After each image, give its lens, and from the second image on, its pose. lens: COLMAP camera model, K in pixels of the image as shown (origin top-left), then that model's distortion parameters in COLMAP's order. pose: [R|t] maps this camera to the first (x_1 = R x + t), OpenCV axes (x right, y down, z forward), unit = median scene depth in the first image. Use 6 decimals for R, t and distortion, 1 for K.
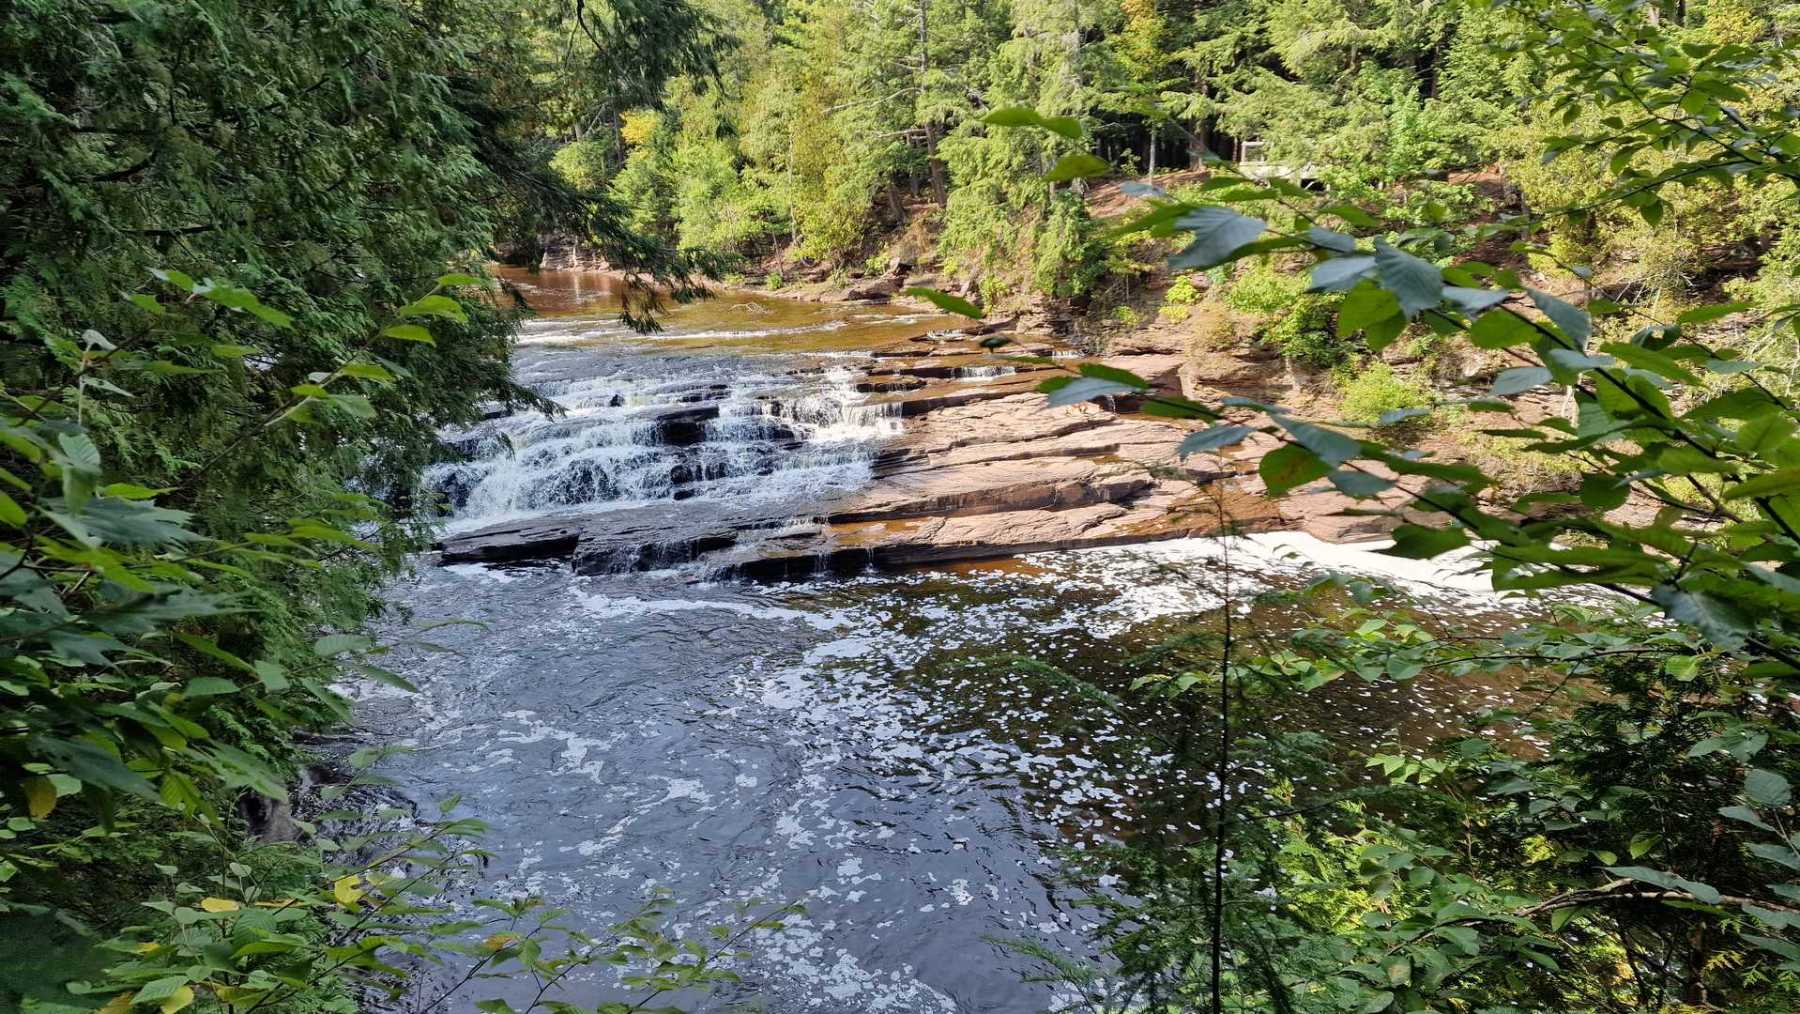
lens RADIAL K [[1163.0, 0, 907.2], [0, 1163.0, 521.4], [0, 0, 1]] dist [0.012108, -0.024034]
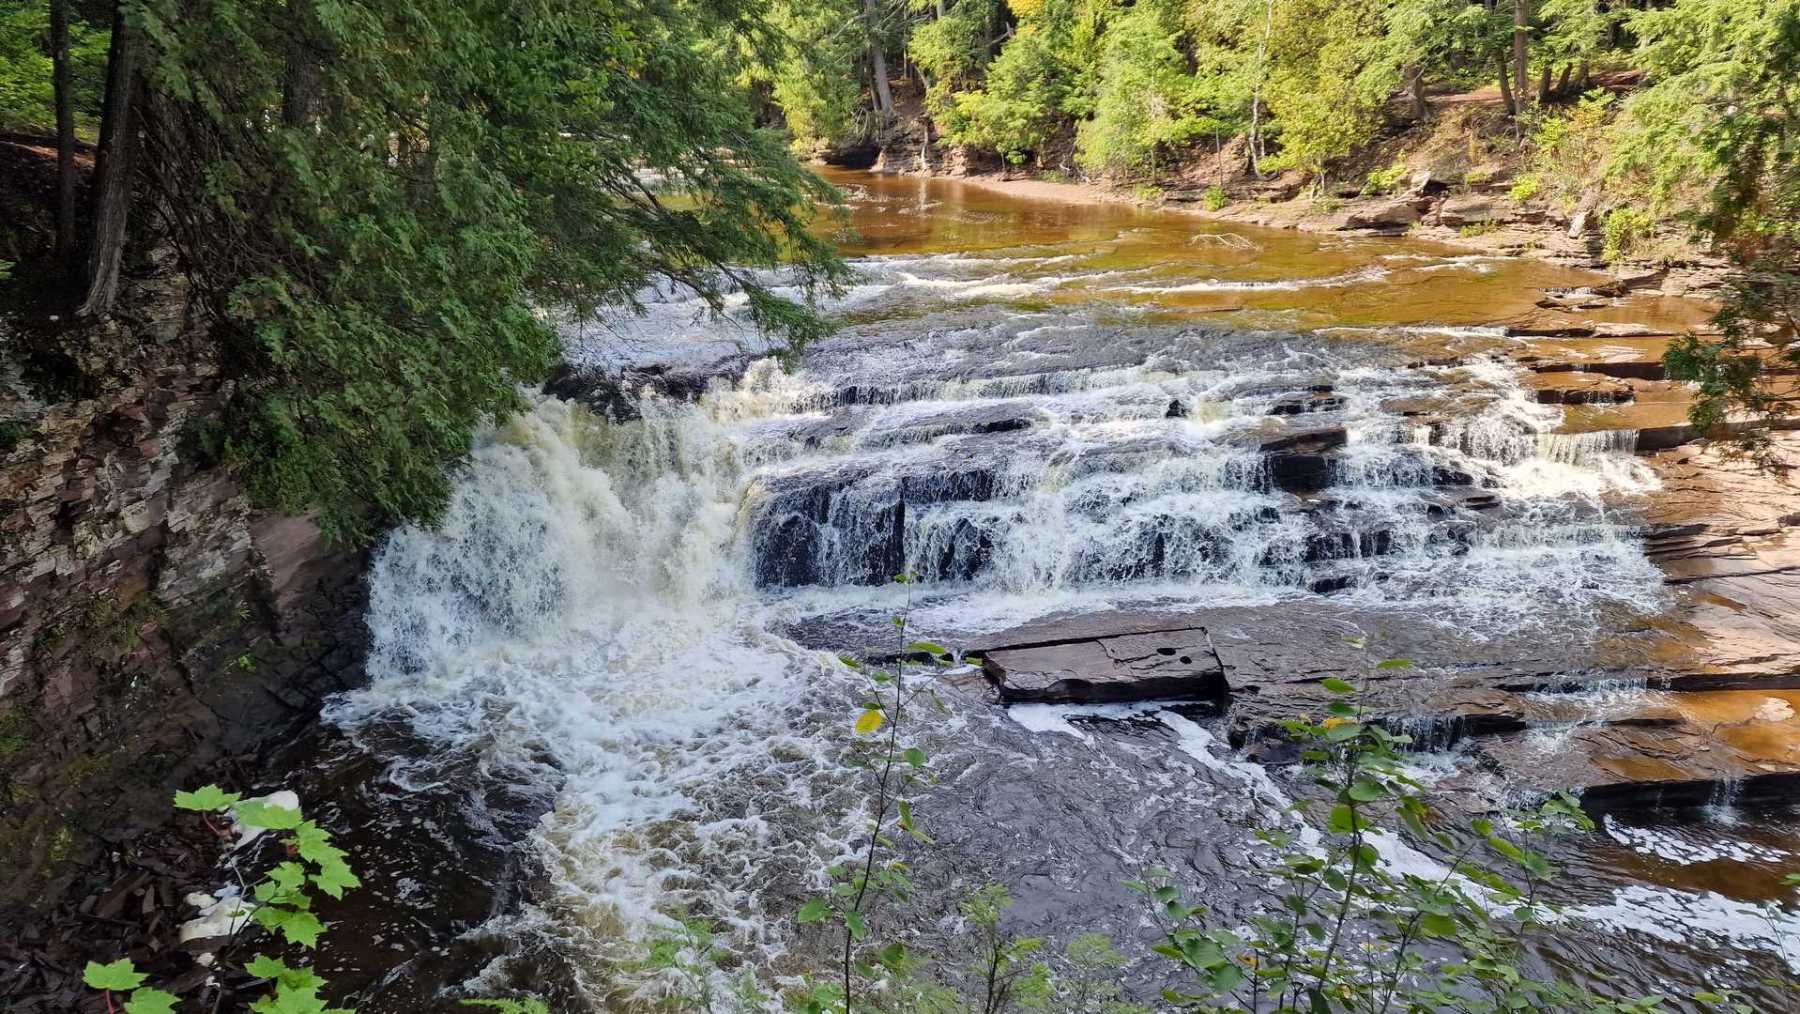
lens RADIAL K [[1163.0, 0, 885.5], [0, 1163.0, 513.7], [0, 0, 1]] dist [0.012108, -0.024034]
pose [[0.979839, 0.066824, -0.188280, -0.210946], [-0.050766, 0.994749, 0.088861, -0.070605], [0.193229, -0.077512, 0.978087, 0.237490]]
